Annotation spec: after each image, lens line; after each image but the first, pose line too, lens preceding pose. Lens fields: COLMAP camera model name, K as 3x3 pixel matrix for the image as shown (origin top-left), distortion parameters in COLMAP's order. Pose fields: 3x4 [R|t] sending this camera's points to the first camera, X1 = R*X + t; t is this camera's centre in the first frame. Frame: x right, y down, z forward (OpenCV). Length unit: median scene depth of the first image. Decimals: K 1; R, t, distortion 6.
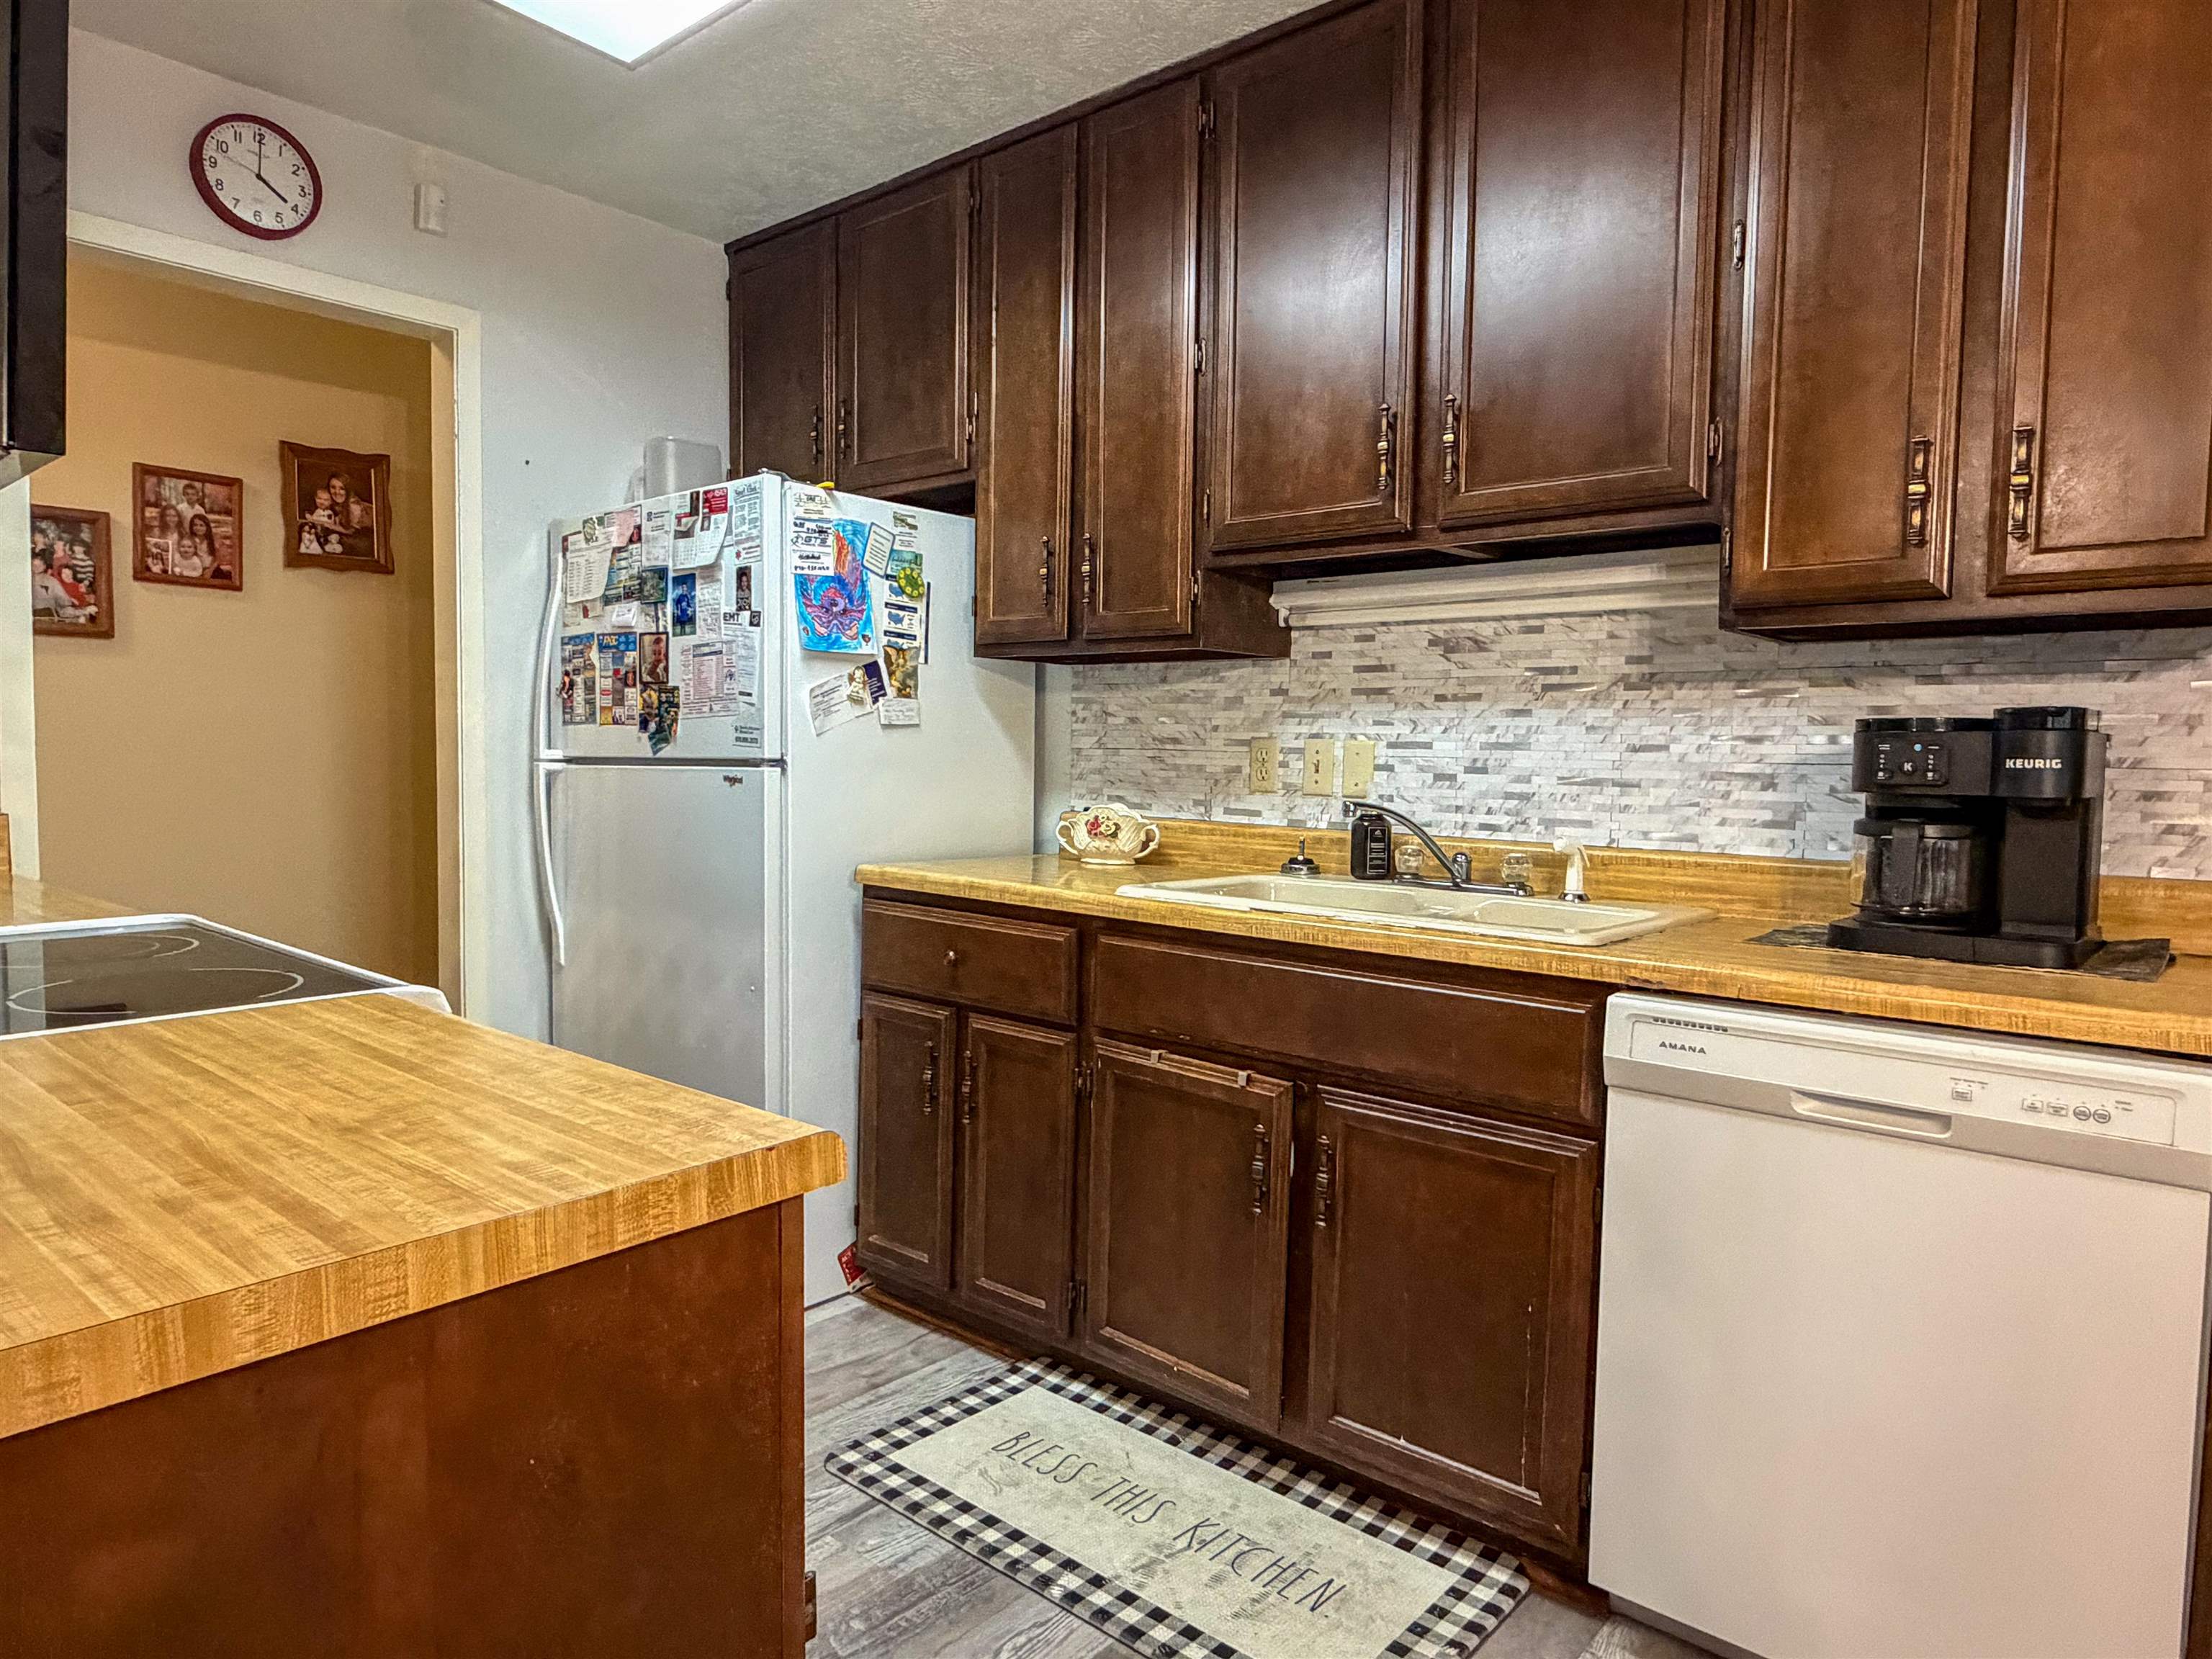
lens RADIAL K [[1381.7, 0, 1076.1], [0, 1381.7, 832.1], [0, 0, 1]] dist [0.001750, 0.000231]
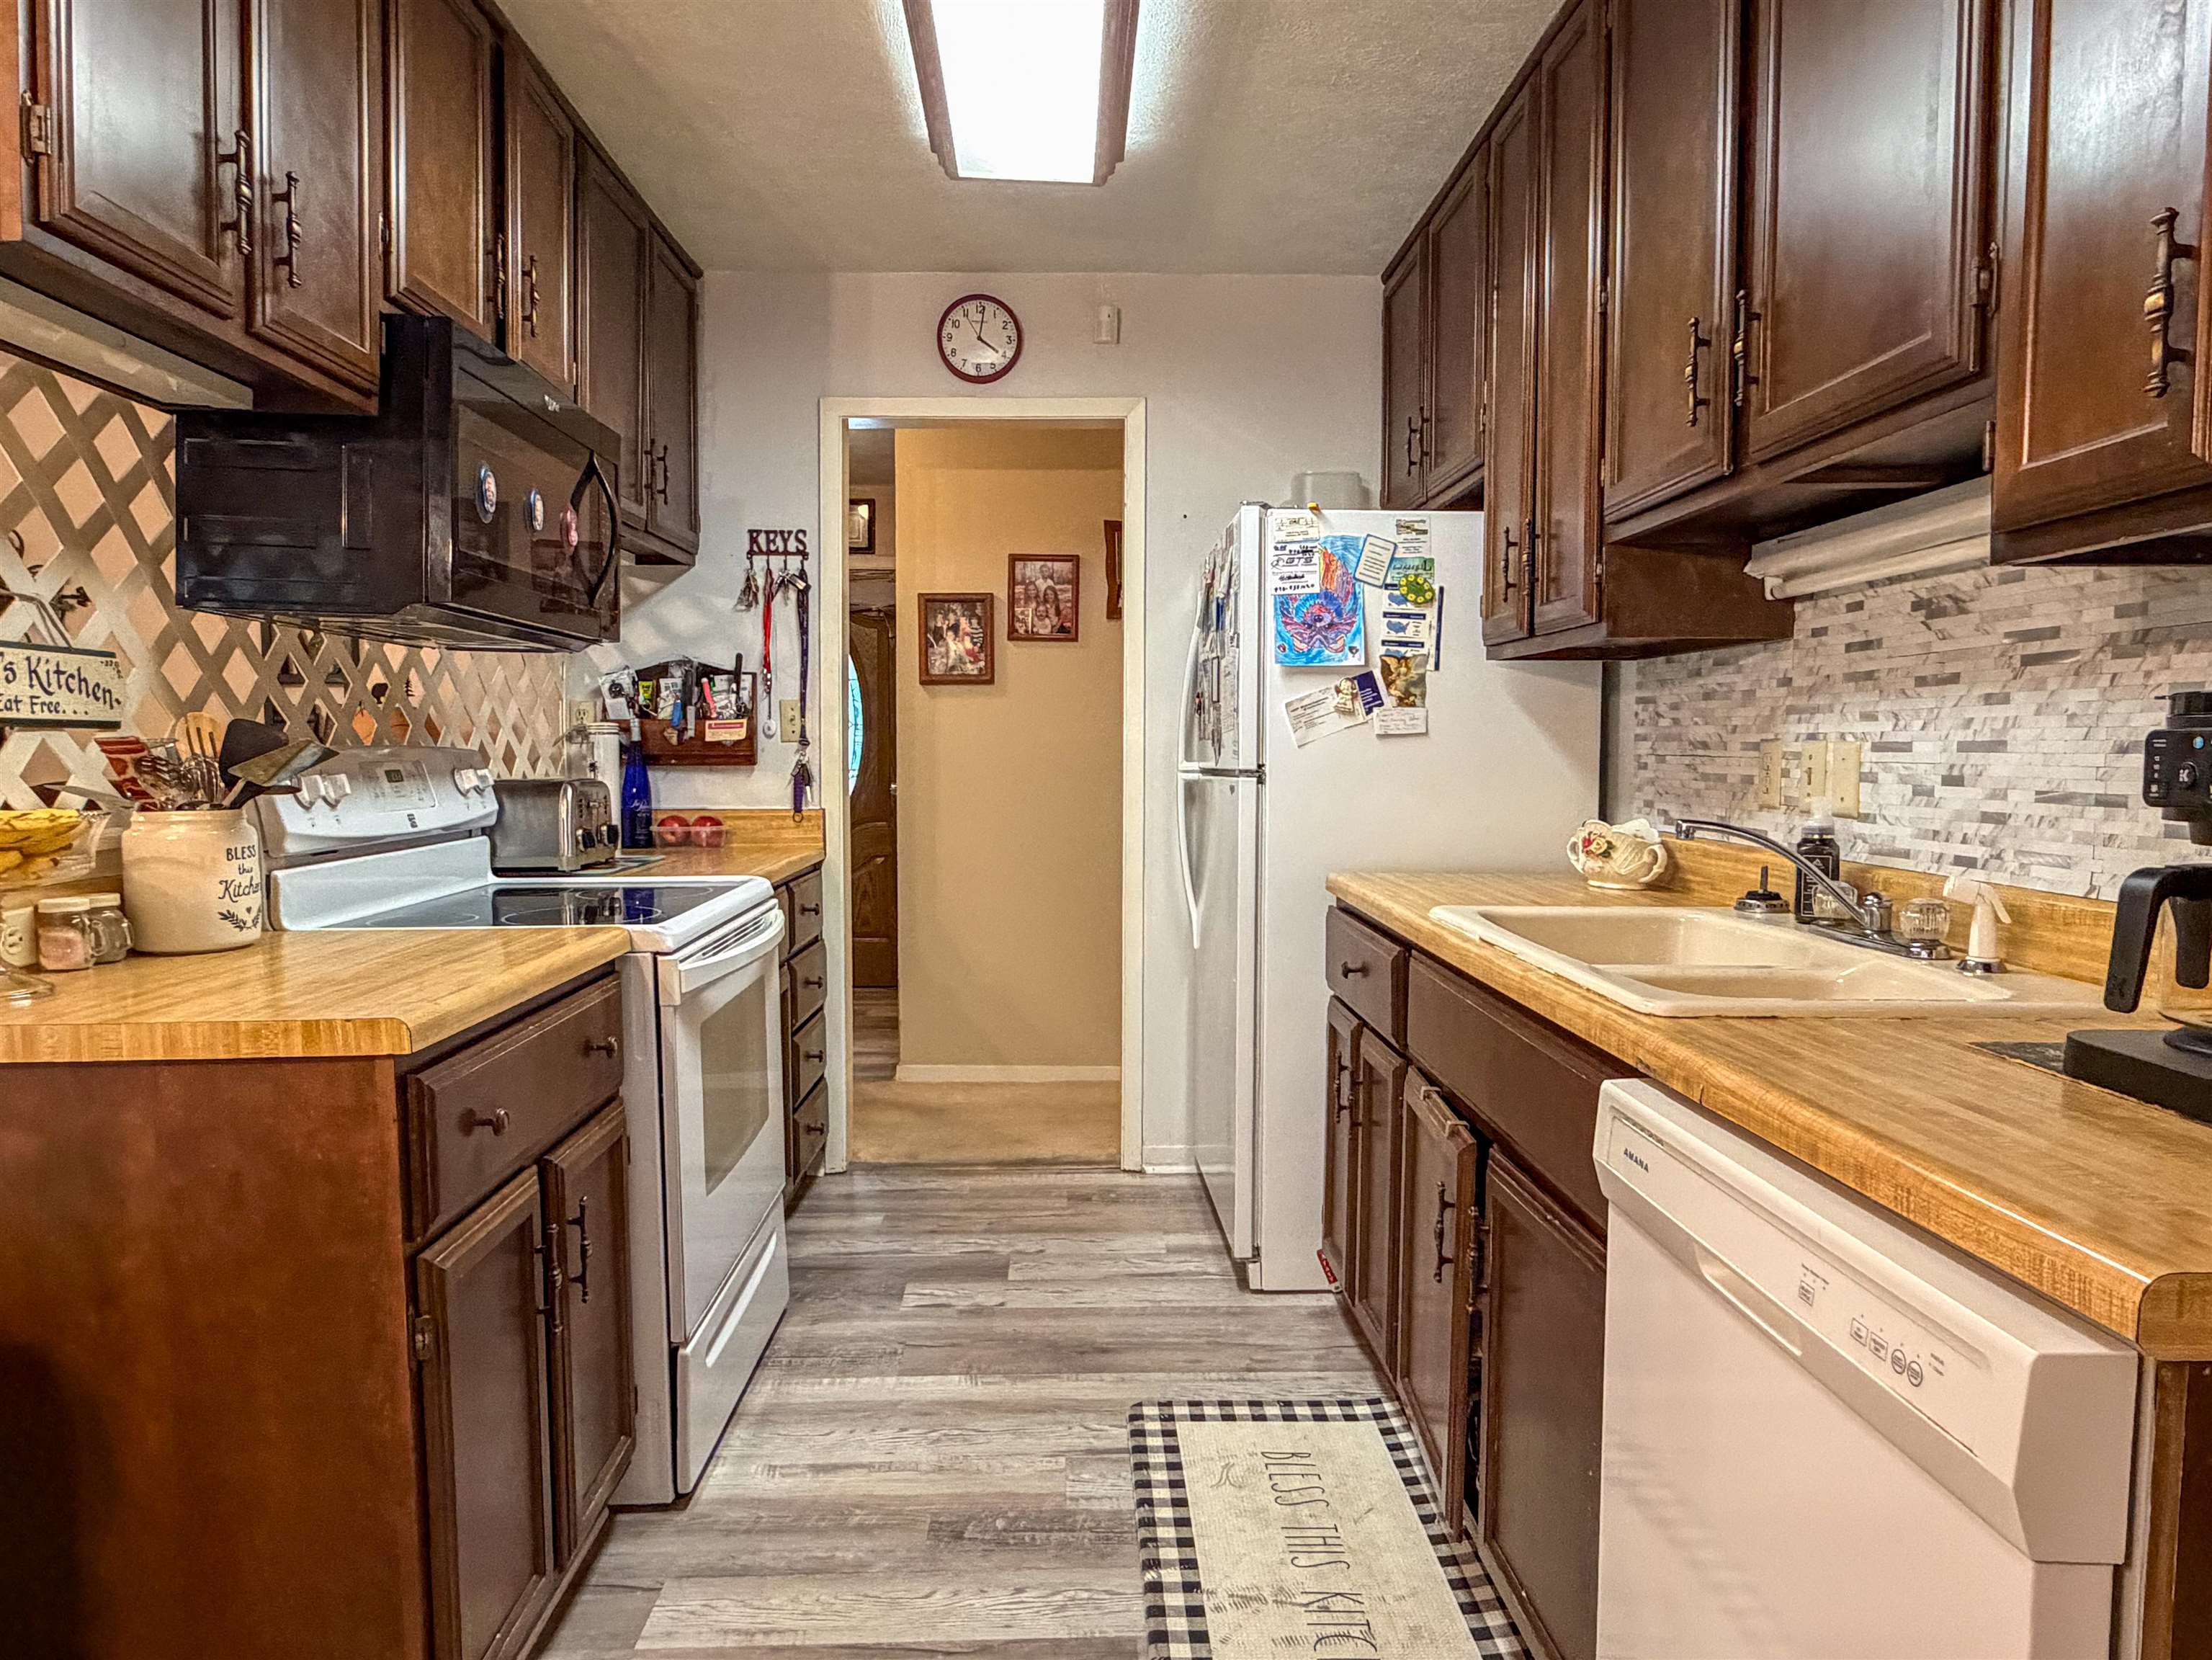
lens RADIAL K [[1381.9, 0, 1076.1], [0, 1381.9, 832.6], [0, 0, 1]] dist [0.001750, 0.000231]
pose [[0.672630, 0.028901, -0.739414, 0.485624], [-0.033548, 0.999401, 0.008544, -0.008647], [0.739218, 0.019059, 0.673196, 0.176833]]
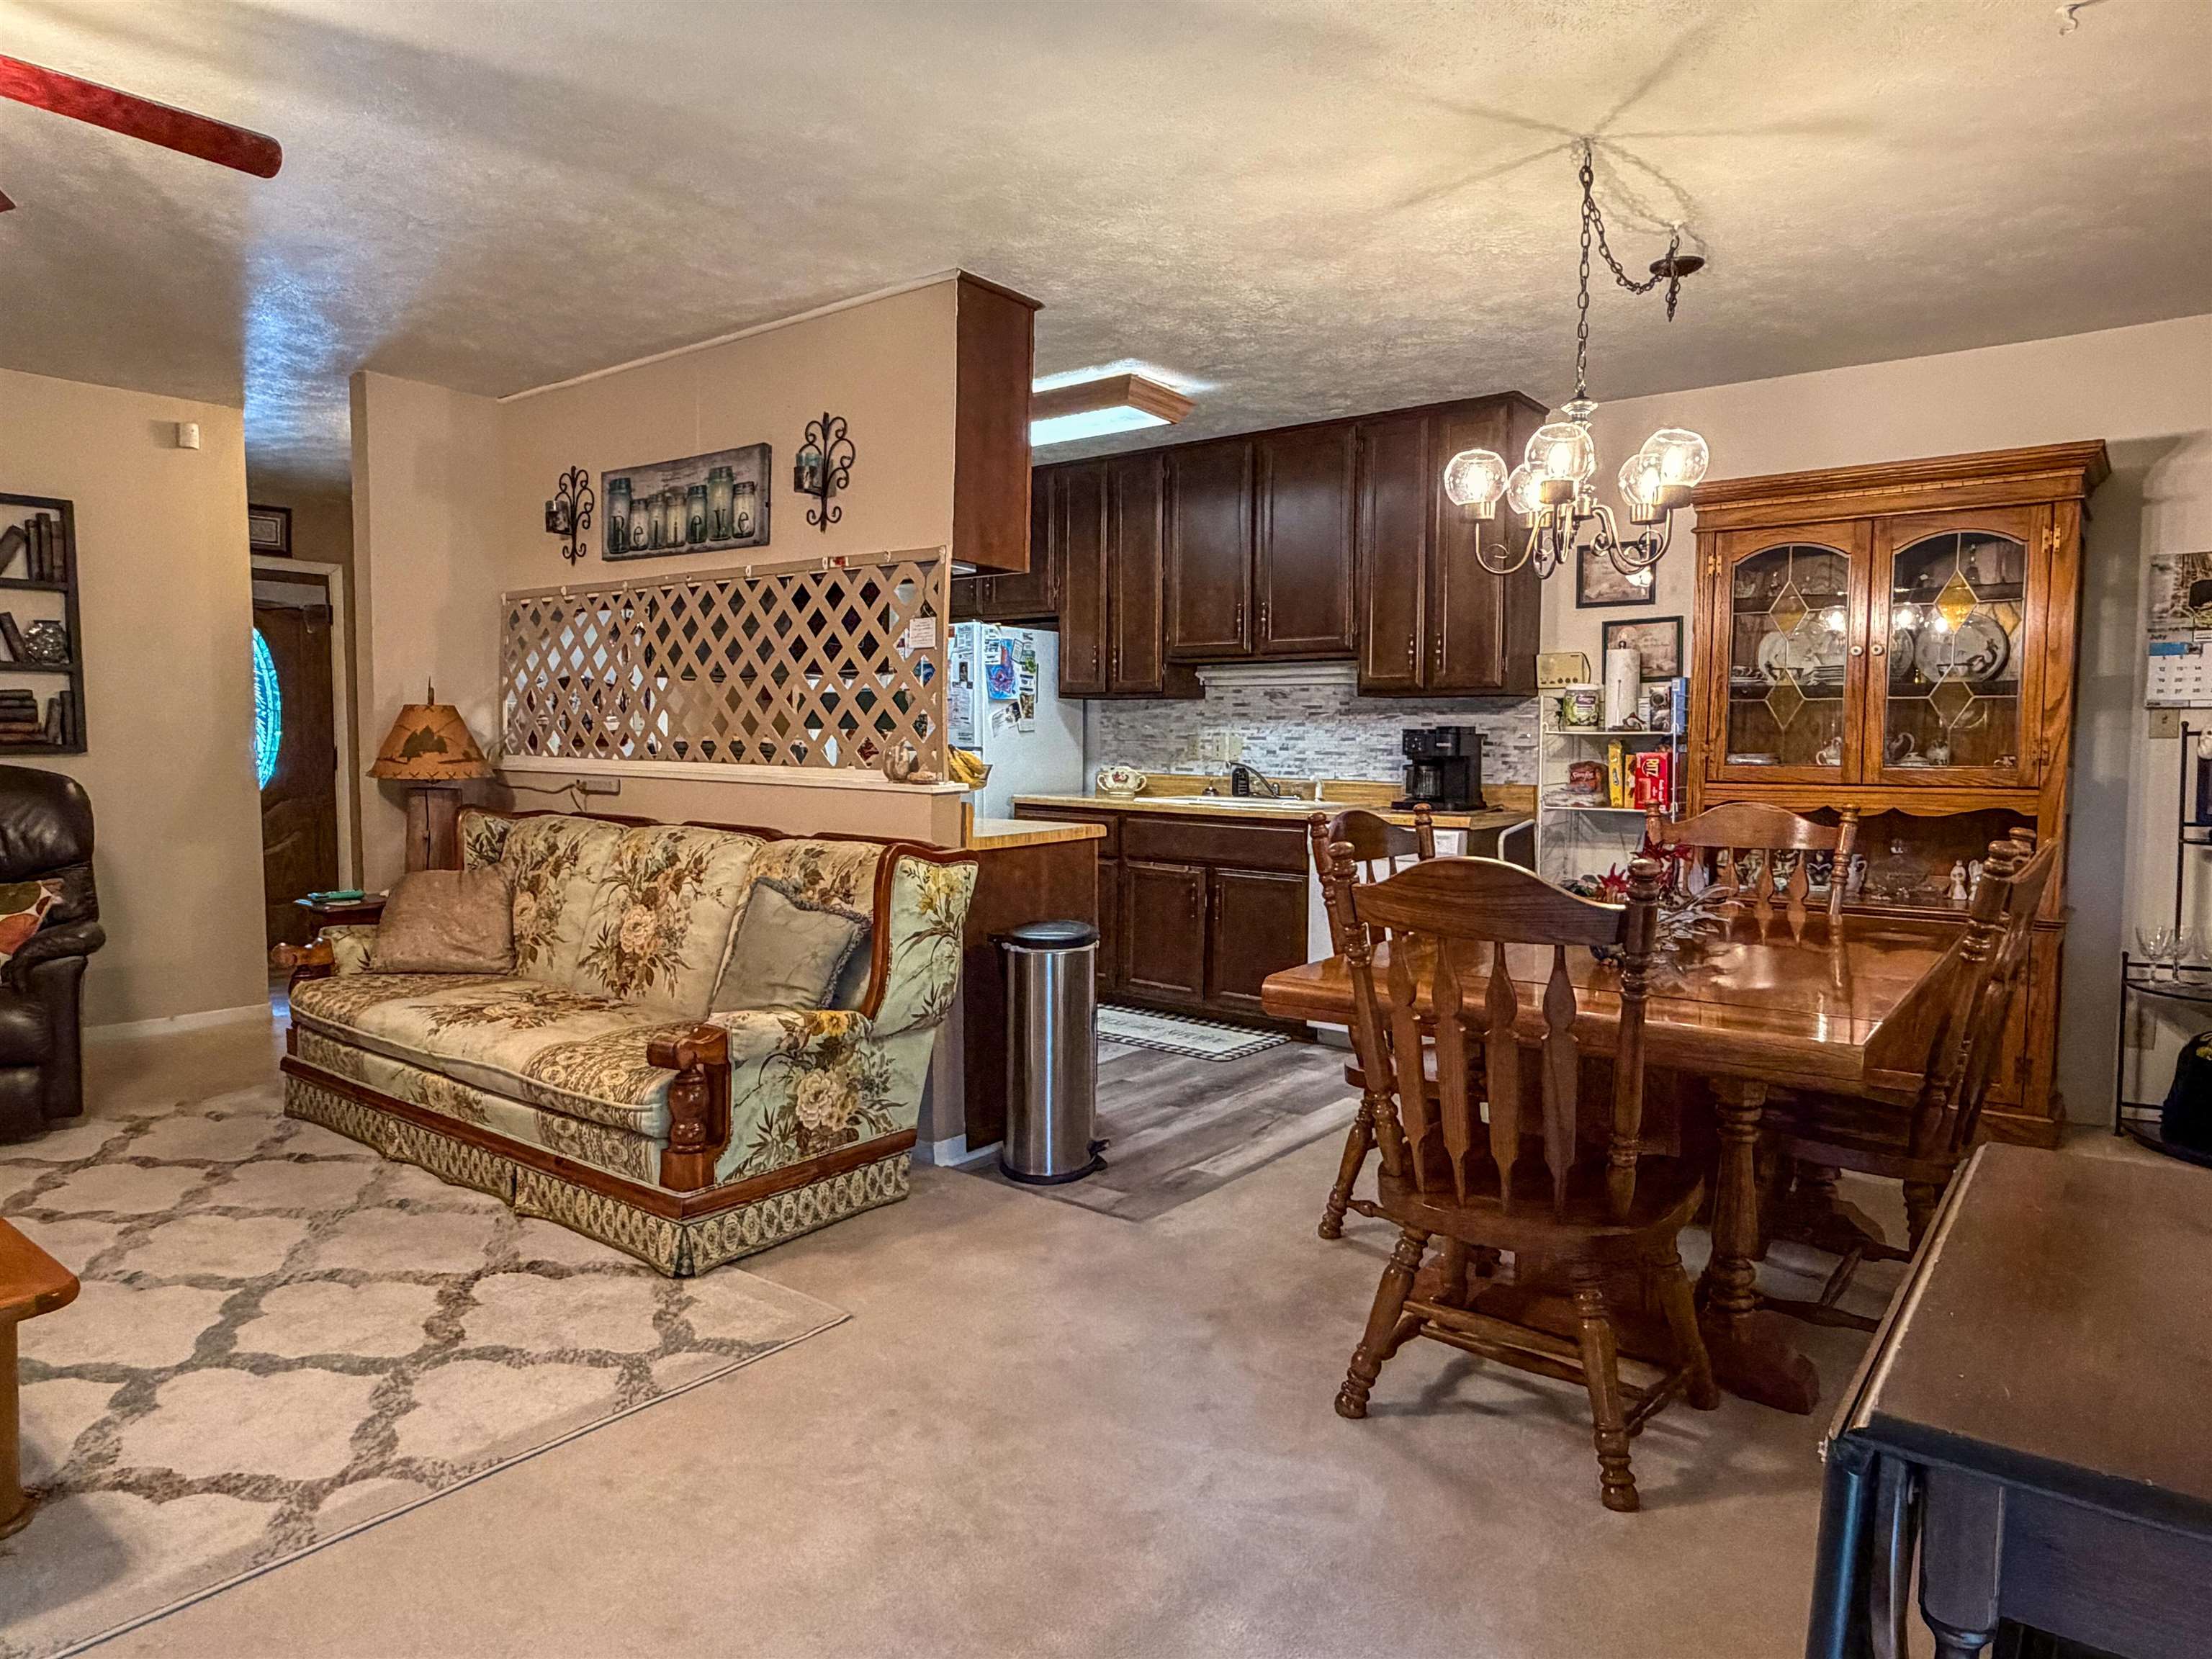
lens RADIAL K [[1381.7, 0, 1076.1], [0, 1381.7, 832.1], [0, 0, 1]] dist [0.001750, 0.000231]
pose [[0.998838, -0.013985, 0.046119, -0.164297], [0.013382, 0.999821, 0.013368, 0.057529], [-0.046297, -0.012735, 0.998847, -1.261750]]
